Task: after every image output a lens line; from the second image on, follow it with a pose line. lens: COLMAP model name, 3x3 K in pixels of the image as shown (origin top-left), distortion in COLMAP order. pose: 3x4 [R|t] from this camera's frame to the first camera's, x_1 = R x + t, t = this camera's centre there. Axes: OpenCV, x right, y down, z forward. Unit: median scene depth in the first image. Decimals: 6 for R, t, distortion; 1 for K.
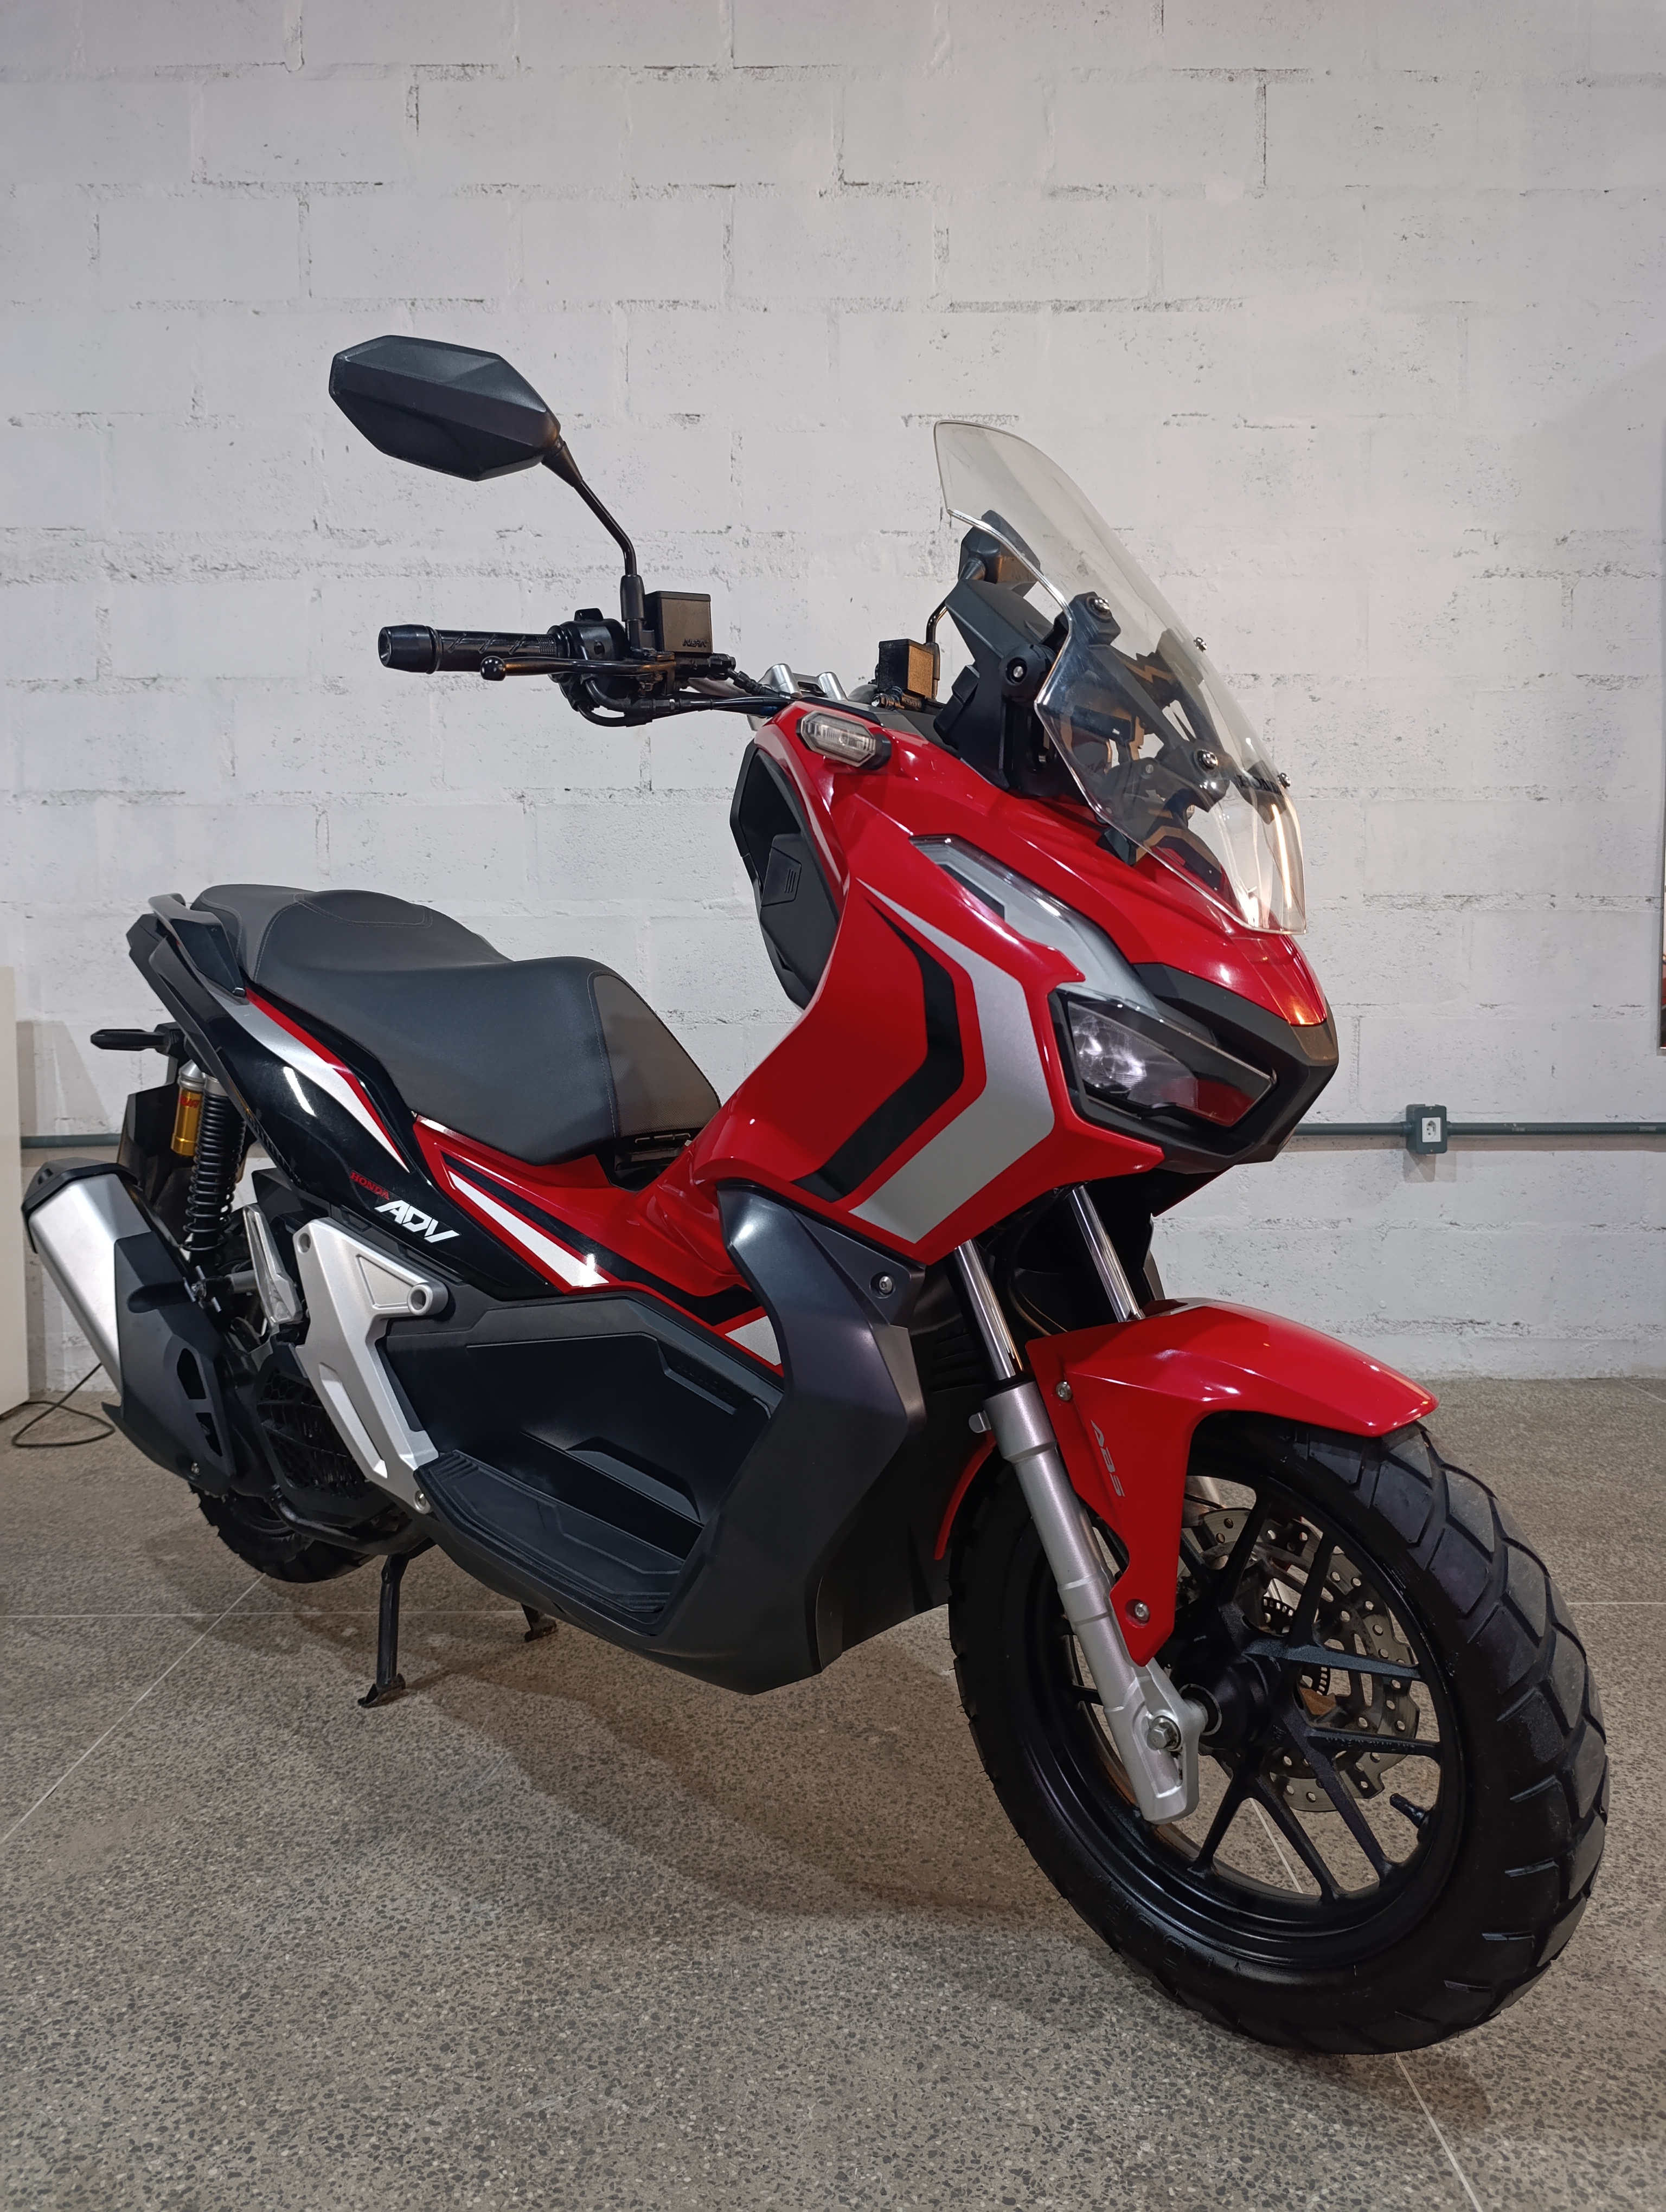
lens RADIAL K [[1549.5, 0, 832.5], [0, 1549.5, 1107.3], [0, 0, 1]] dist [0.002098, -0.023151]
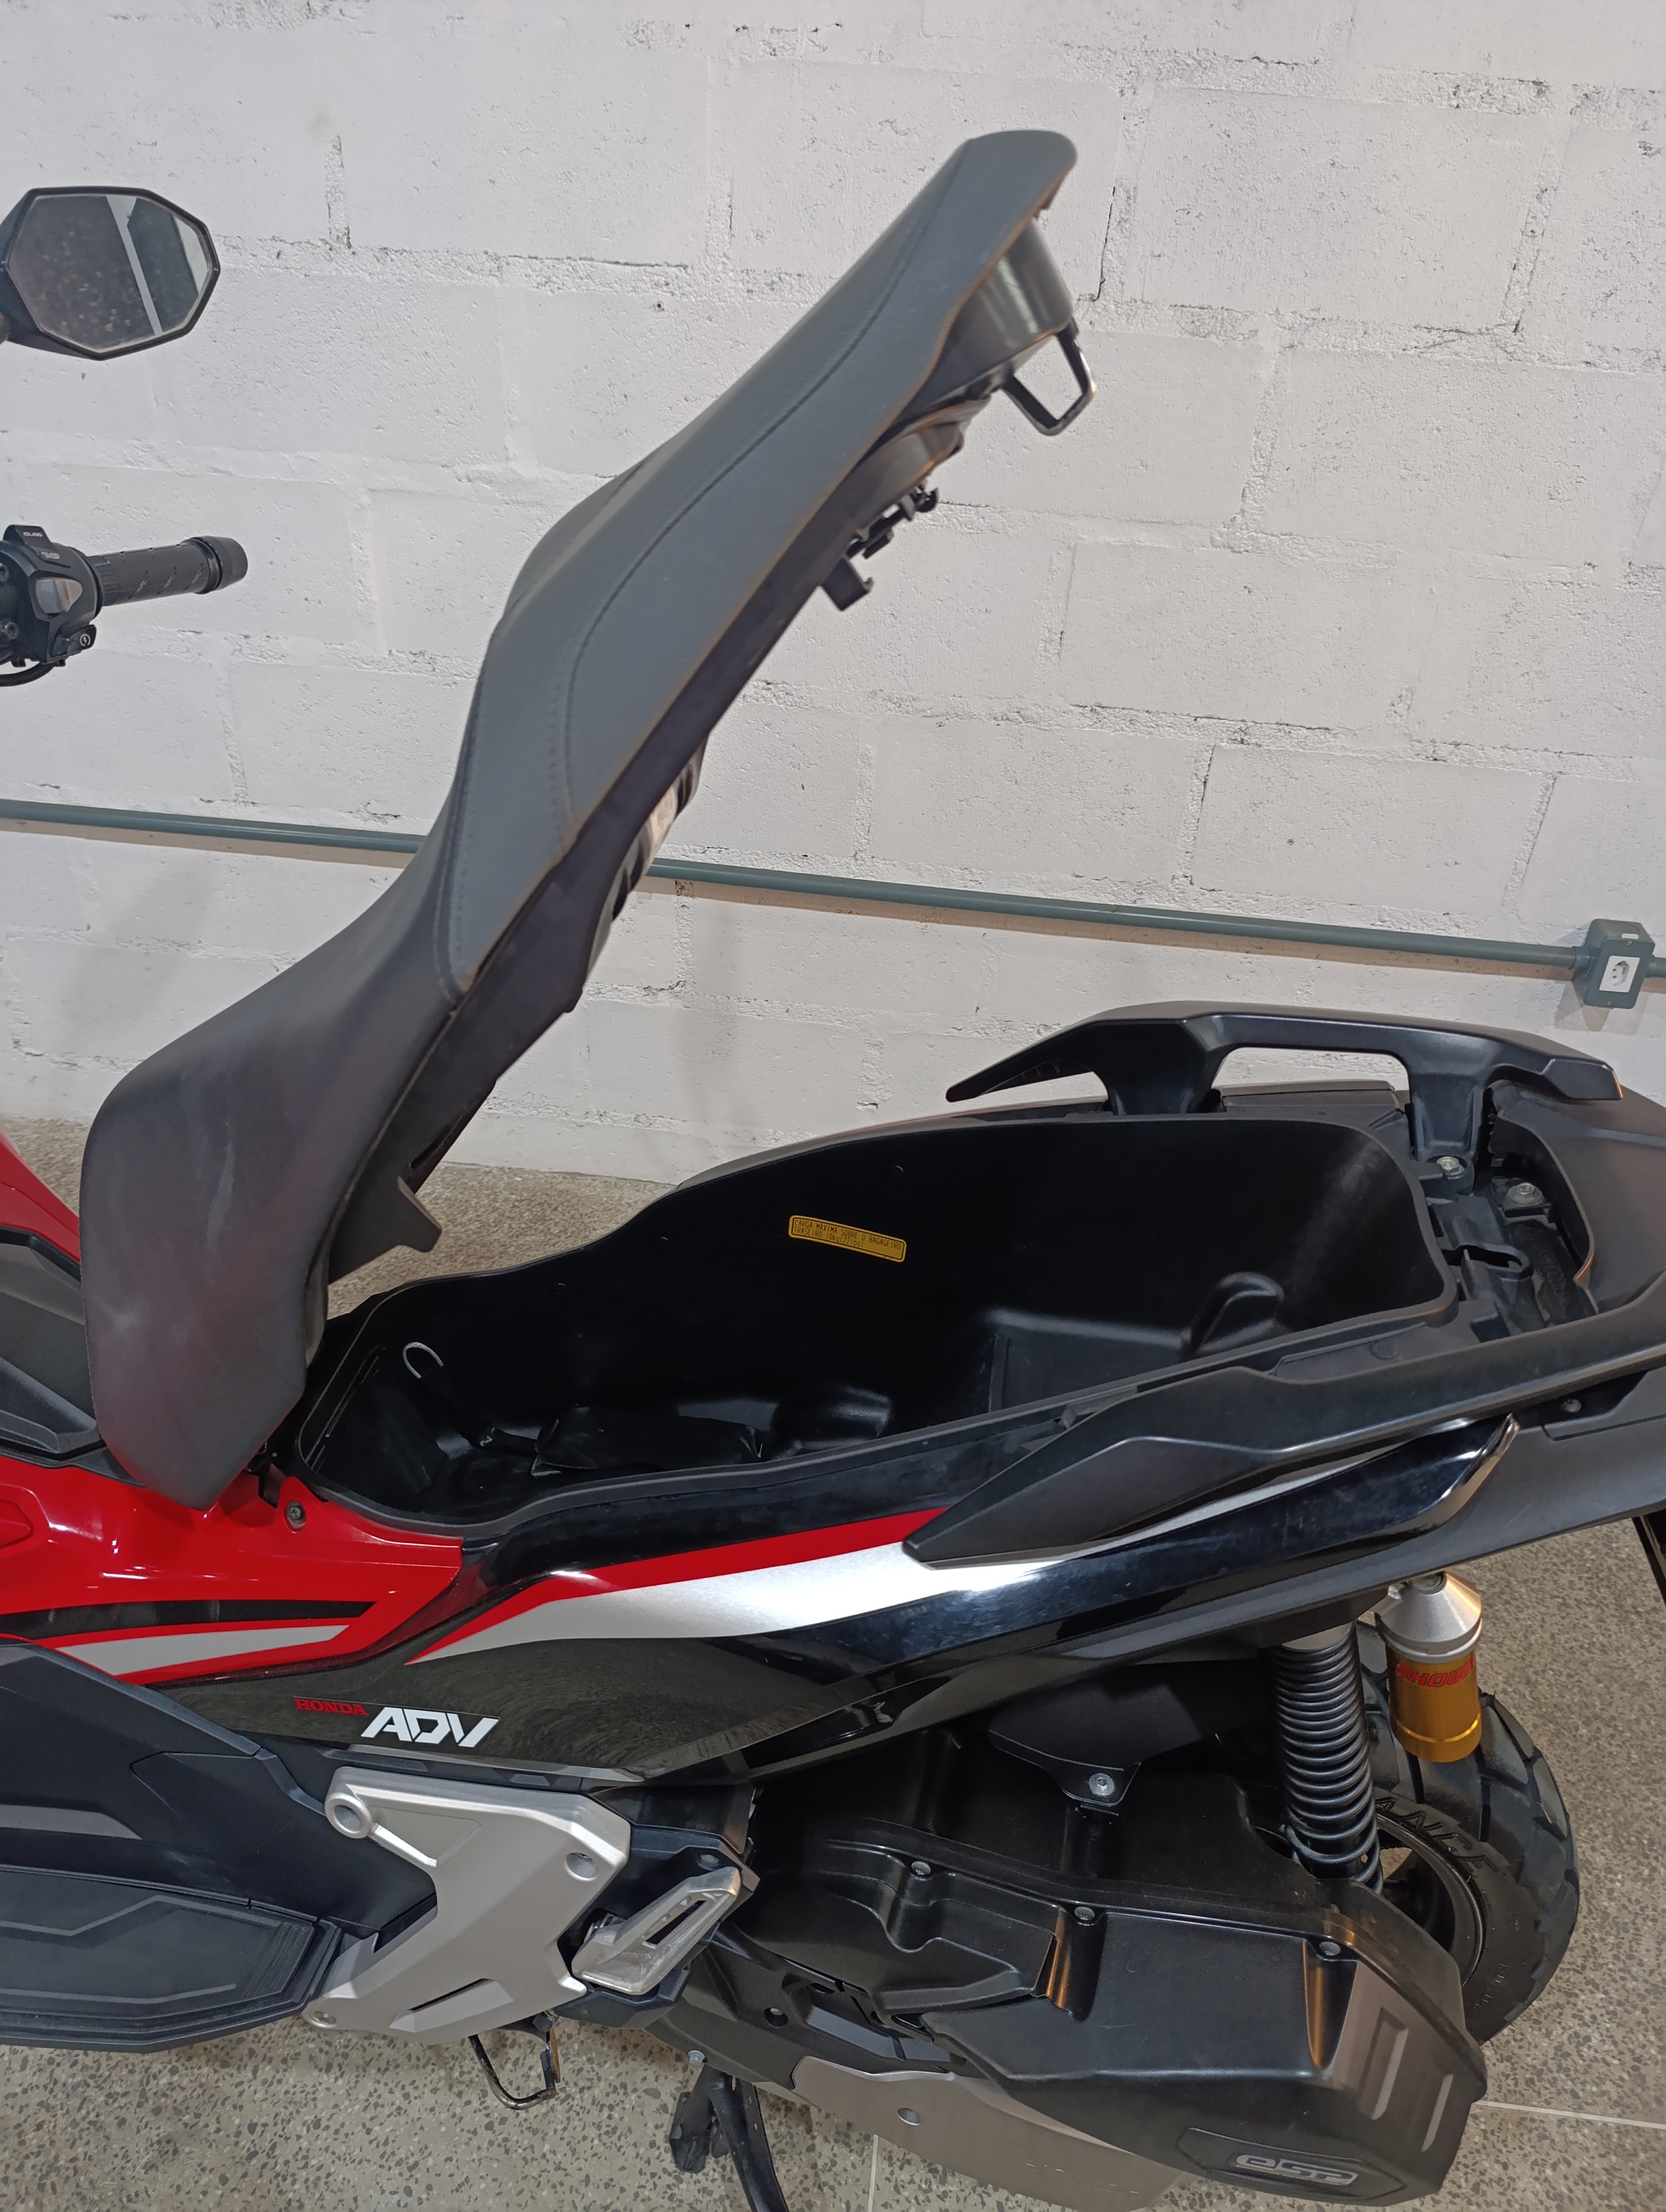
lens RADIAL K [[1549.5, 0, 827.7], [0, 1549.5, 1118.5], [0, 0, 1]] dist [0.002098, -0.023151]
pose [[0.991822, 0.114219, -0.056945, 0.116917], [-0.073271, 0.874911, 0.478708, -0.212913], [0.104500, -0.470621, 0.876125, 0.406447]]
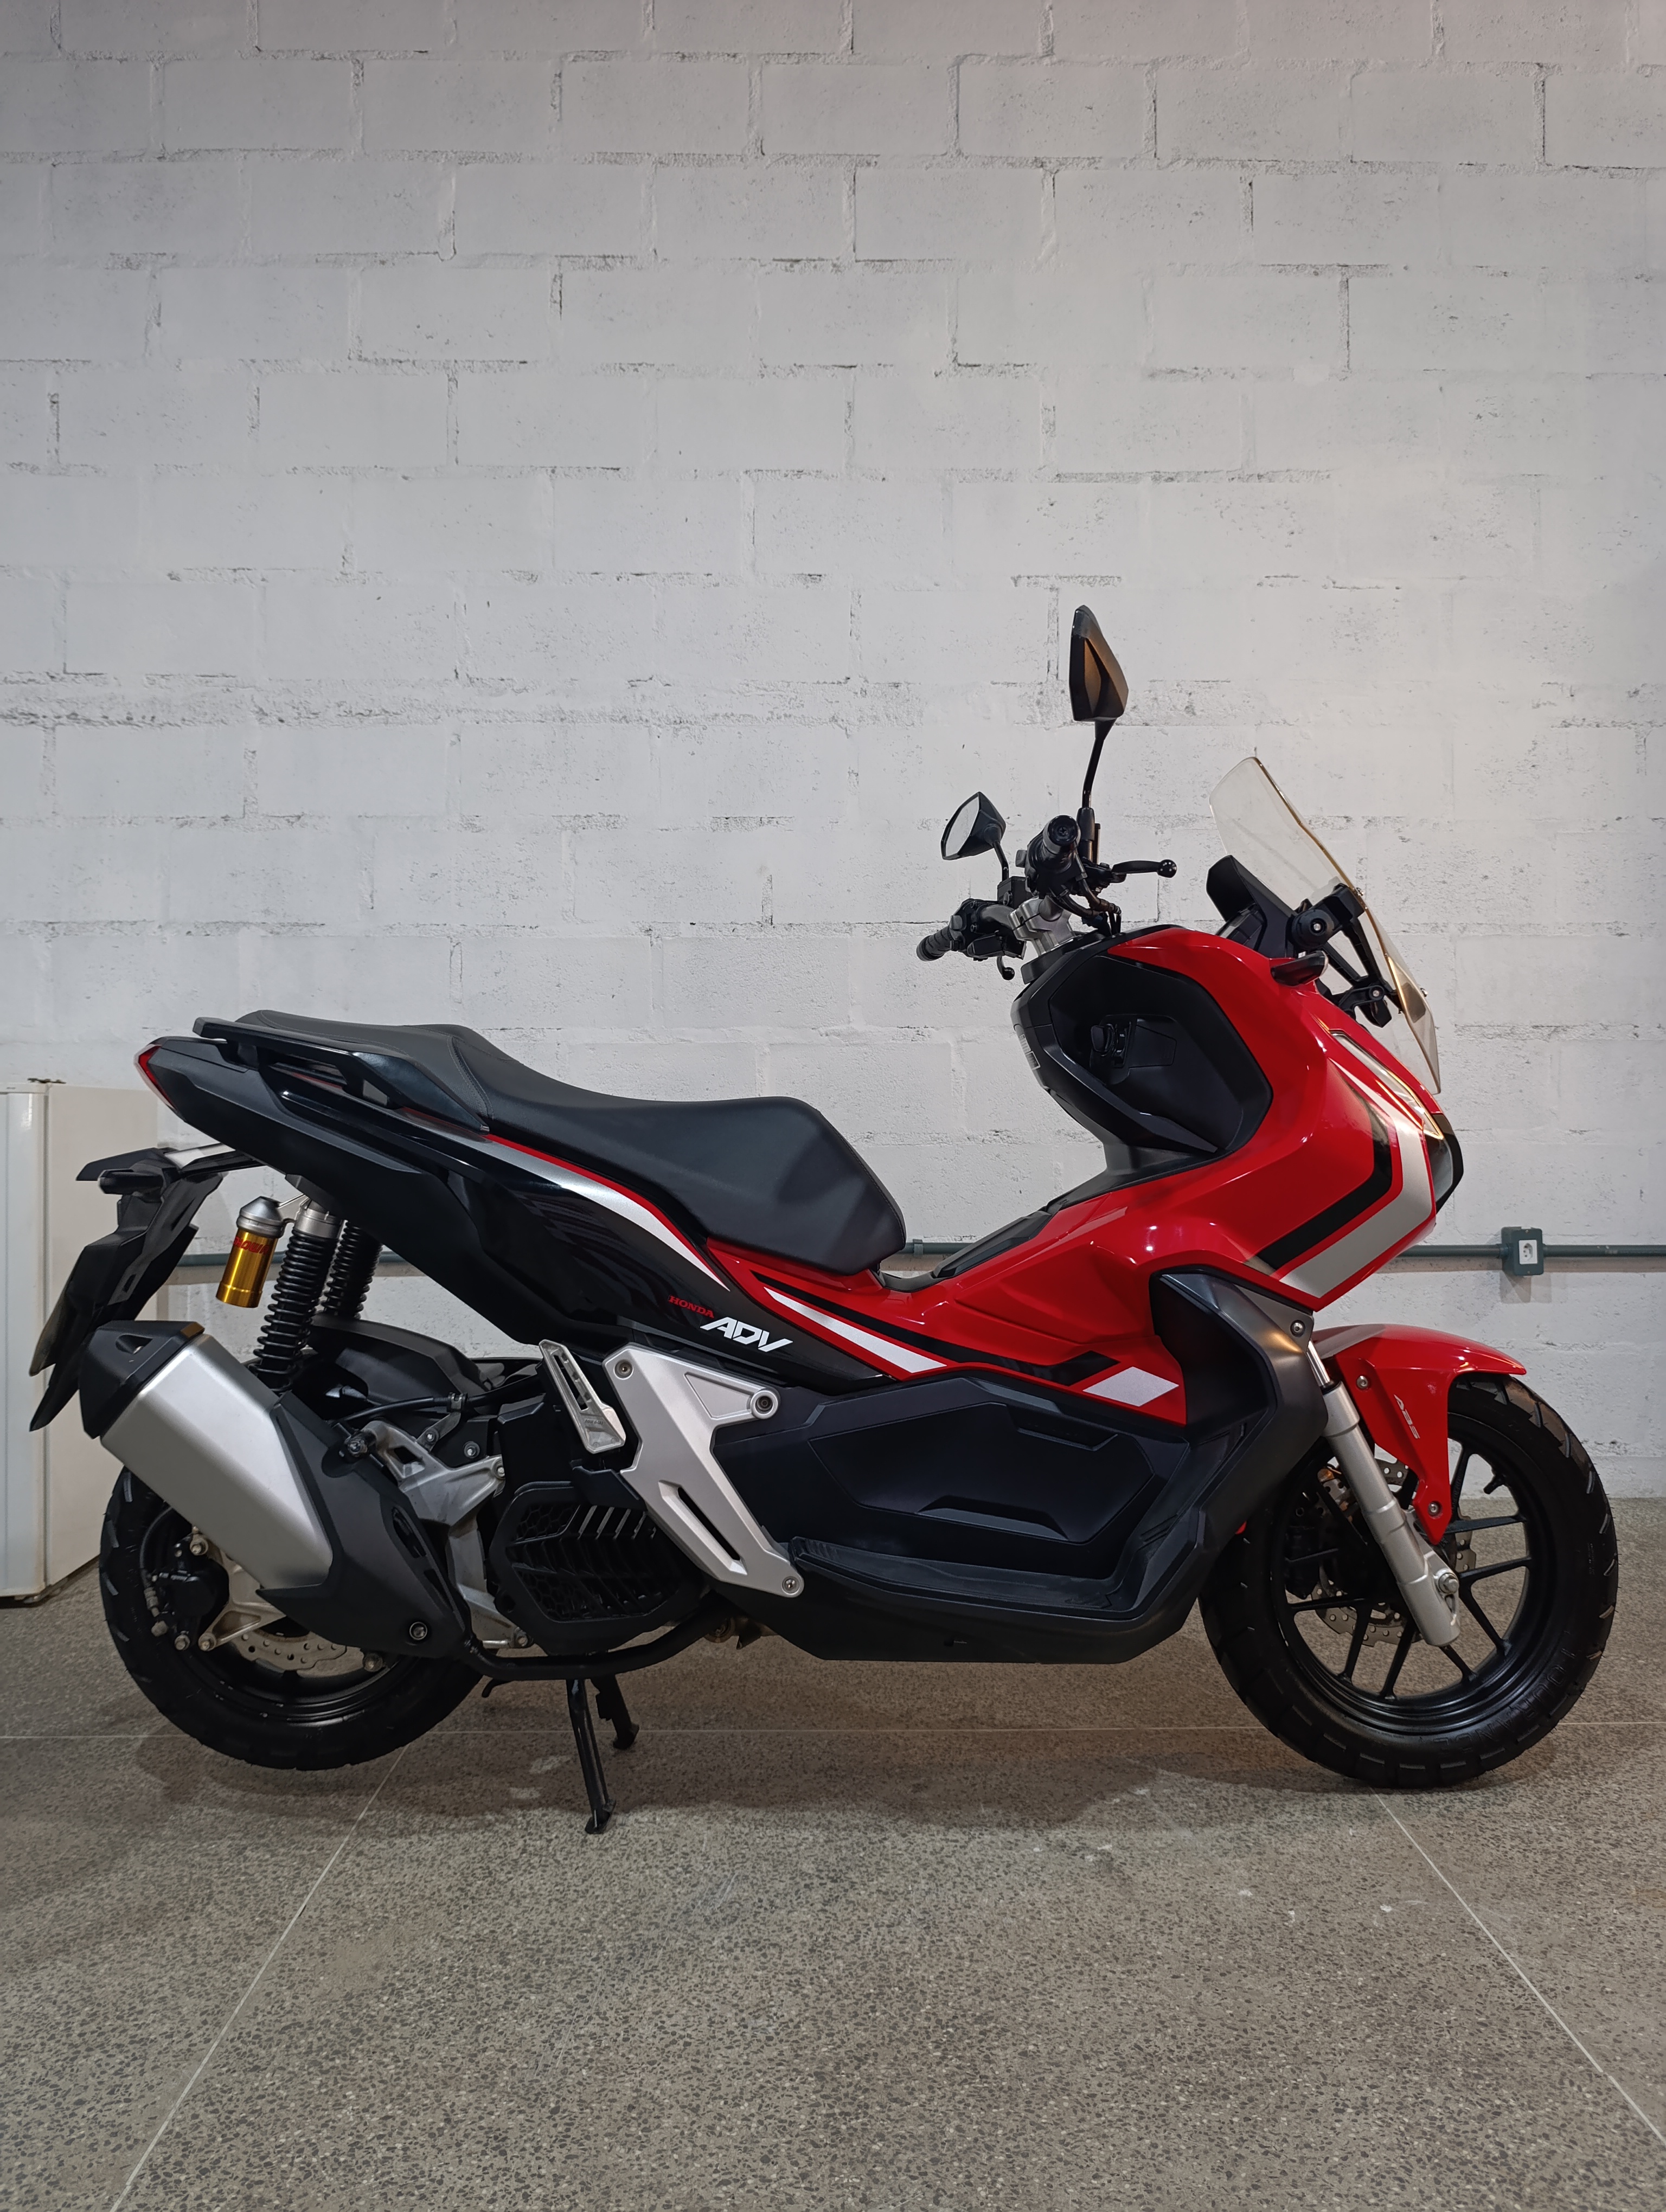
lens RADIAL K [[1549.5, 0, 830.2], [0, 1549.5, 1099.8], [0, 0, 1]] dist [0.002098, -0.023151]
pose [[0.999985, 0.002944, 0.004646, -0.083971], [-0.002588, 0.997187, -0.074906, -0.008459], [-0.004853, 0.074892, 0.997180, -0.032812]]
